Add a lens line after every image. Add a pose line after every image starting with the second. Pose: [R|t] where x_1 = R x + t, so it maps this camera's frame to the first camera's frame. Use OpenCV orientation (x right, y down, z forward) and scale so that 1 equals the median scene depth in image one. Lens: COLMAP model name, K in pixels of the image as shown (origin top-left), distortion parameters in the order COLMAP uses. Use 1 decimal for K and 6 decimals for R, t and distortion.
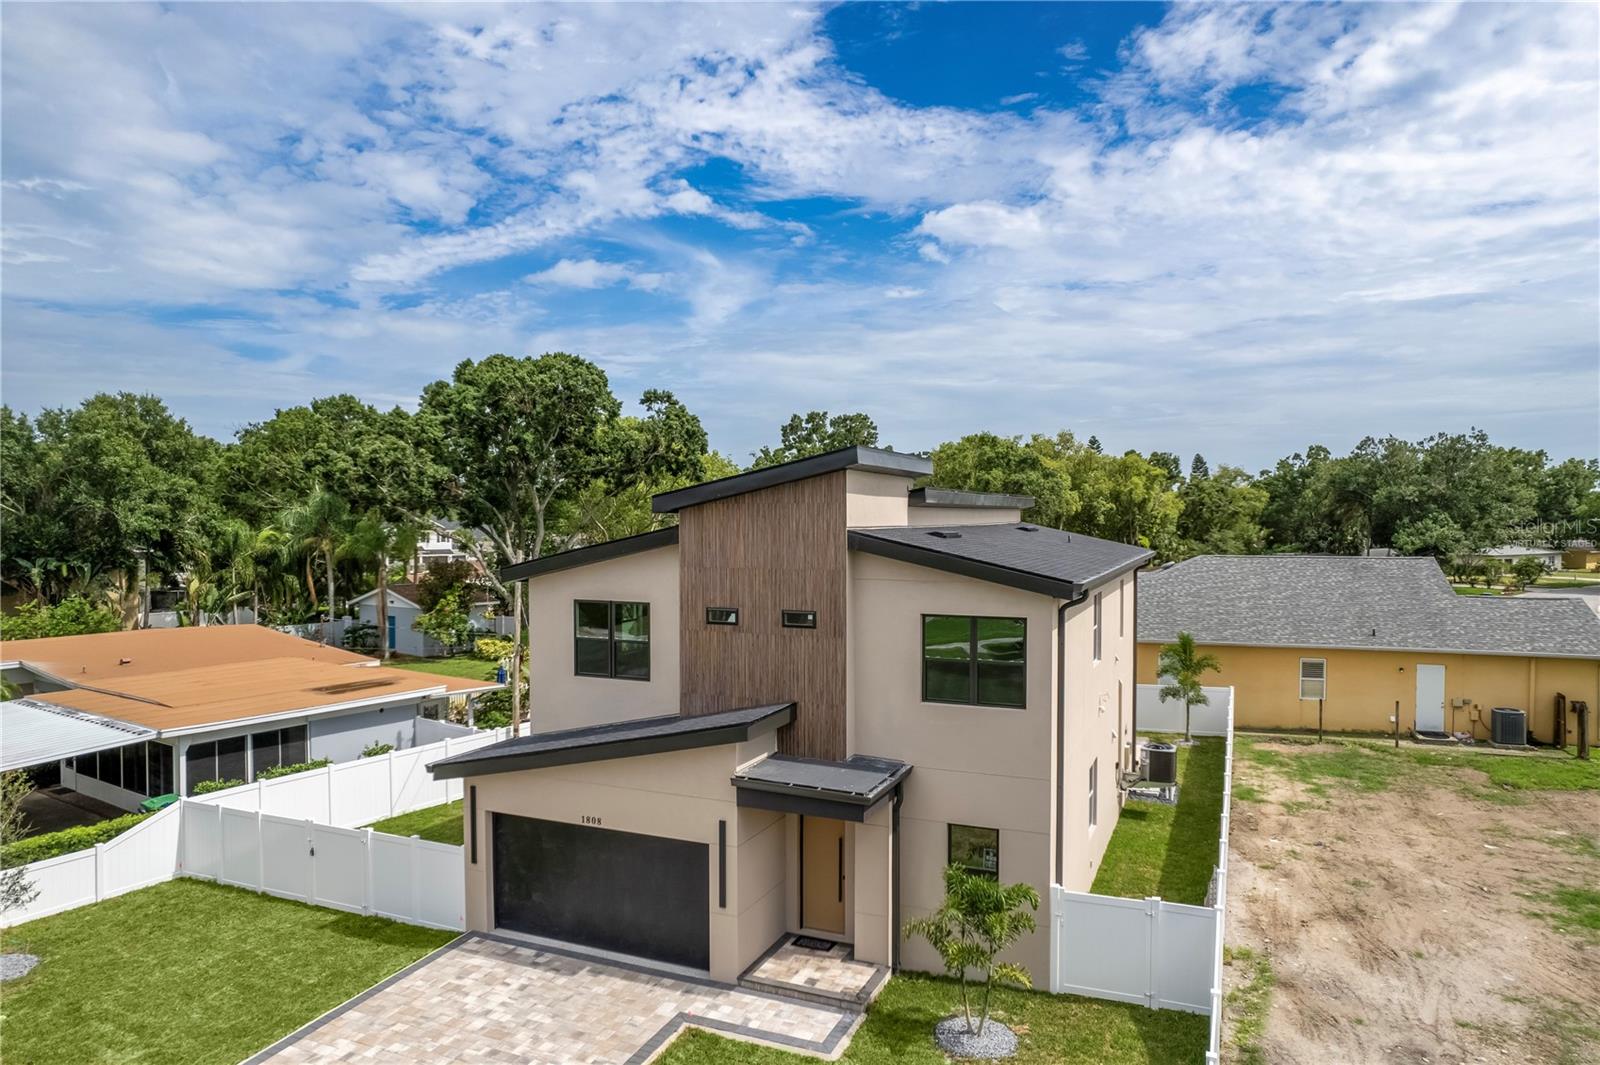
lens RADIAL K [[1019.1, 0, 804.4], [0, 1019.1, 532.5], [0, 0, 1]] dist [-0.069037, 0.060504]
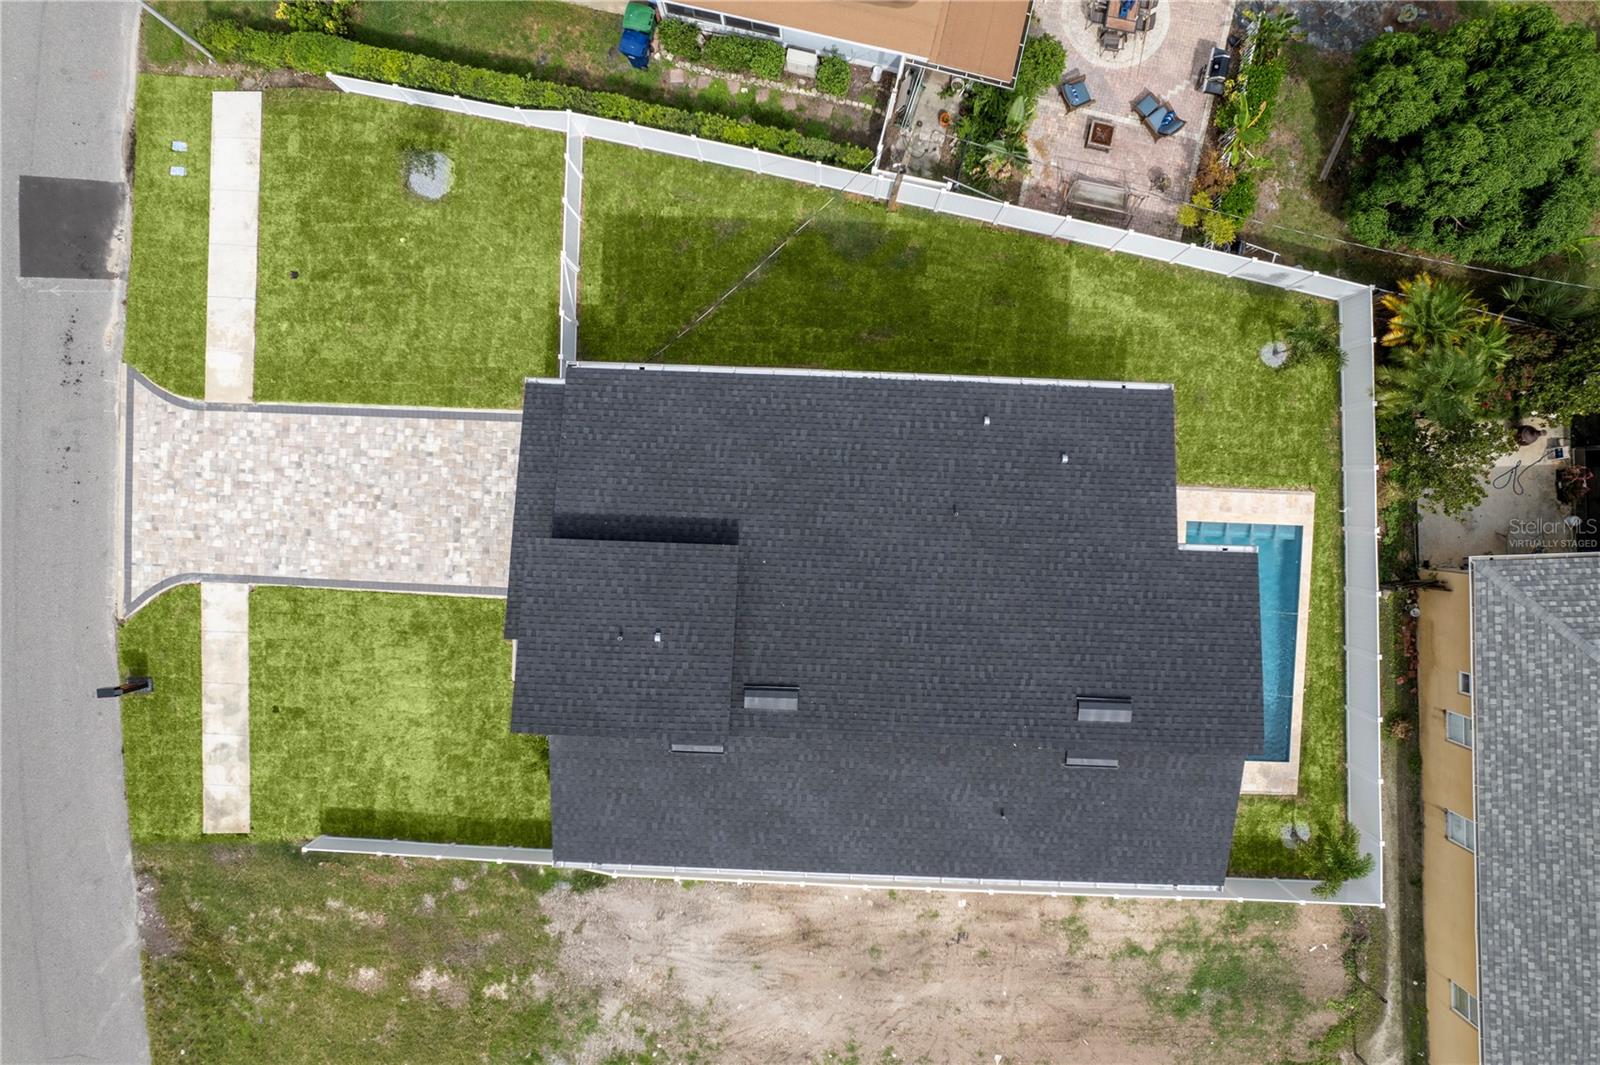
lens RADIAL K [[1019.1, 0, 804.4], [0, 1019.1, 532.5], [0, 0, 1]] dist [-0.069037, 0.060504]
pose [[0.357798, 0.933414, 0.026827, -0.064266], [-0.009133, -0.025229, 0.999640, -1.052282], [0.933754, -0.357914, -0.000502, 1.137291]]
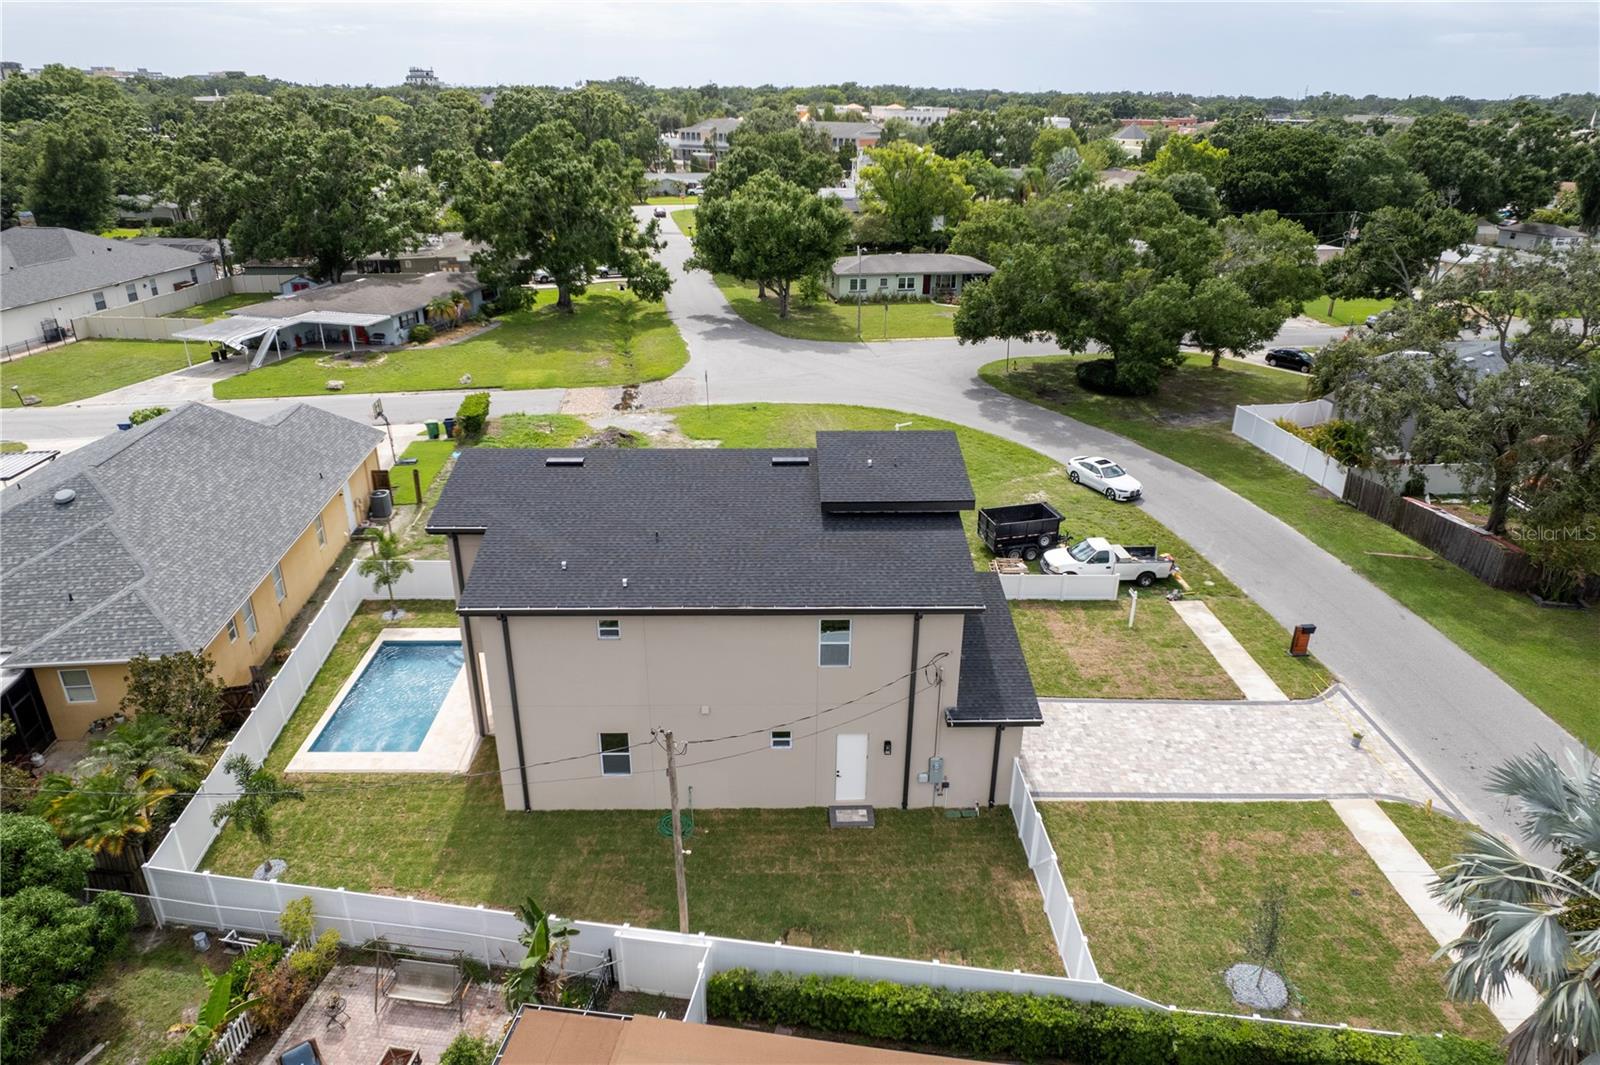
lens RADIAL K [[1019.1, 0, 804.4], [0, 1019.1, 532.5], [0, 0, 1]] dist [-0.069037, 0.060504]
pose [[-0.424108, -0.366972, 0.827928, -1.204191], [0.004244, 0.913404, 0.407033, -0.560821], [-0.905602, 0.176140, -0.385824, 1.634546]]
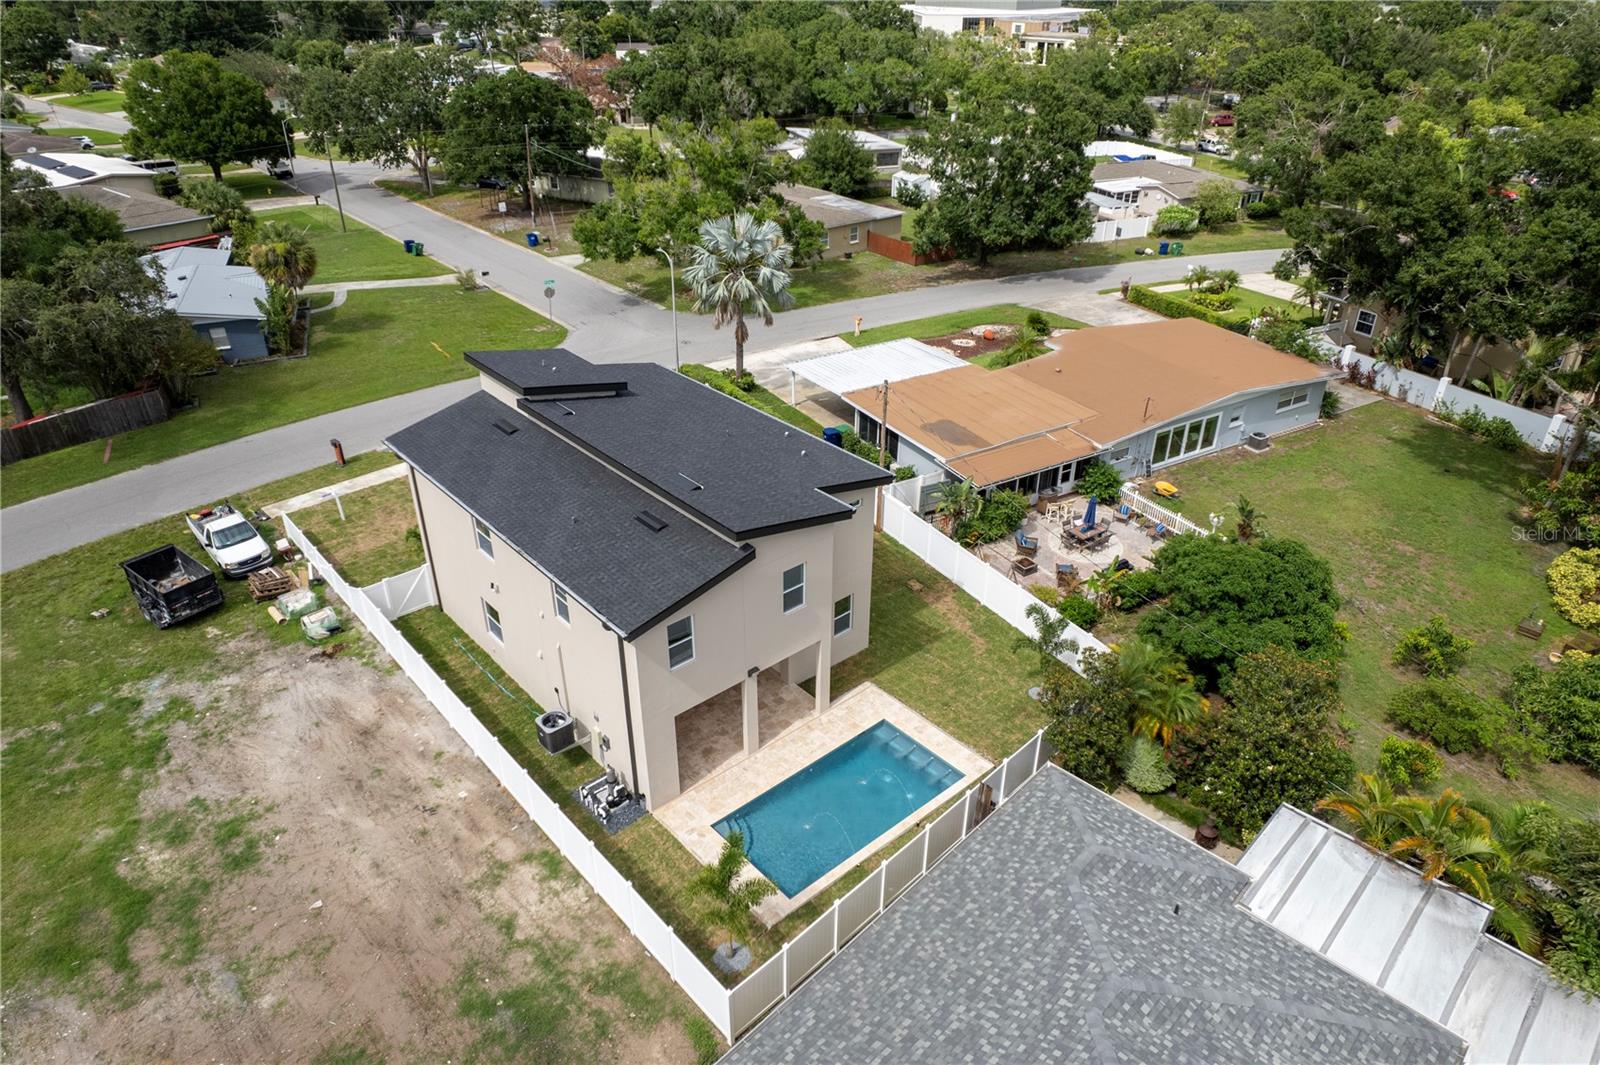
lens RADIAL K [[1019.1, 0, 804.4], [0, 1019.1, 532.5], [0, 0, 1]] dist [-0.069037, 0.060504]
pose [[-0.426841, 0.450338, -0.784221, 1.281352], [-0.020460, 0.862156, 0.506229, -0.687240], [0.904095, 0.232124, -0.358790, 2.012736]]
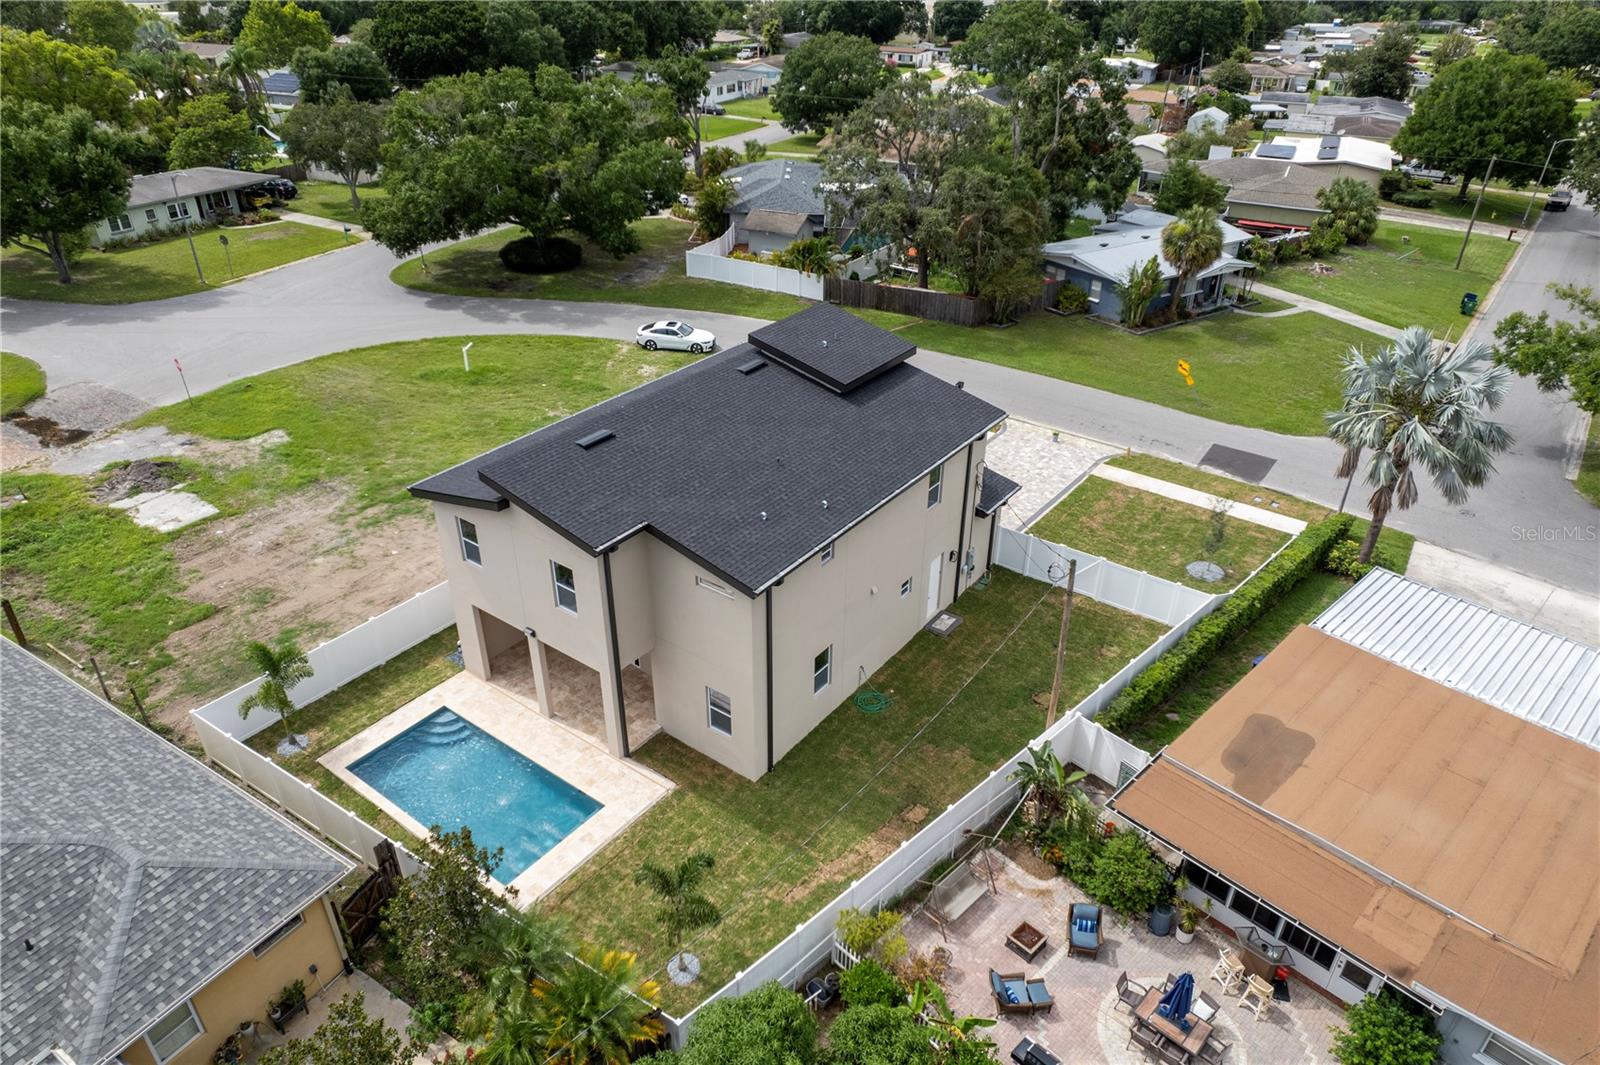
lens RADIAL K [[1019.1, 0, 804.4], [0, 1019.1, 532.5], [0, 0, 1]] dist [-0.069037, 0.060504]
pose [[-0.974724, -0.119395, 0.188836, -0.305582], [-0.004903, 0.856455, 0.516198, -0.637134], [-0.223361, 0.502224, -0.835393, 2.486509]]
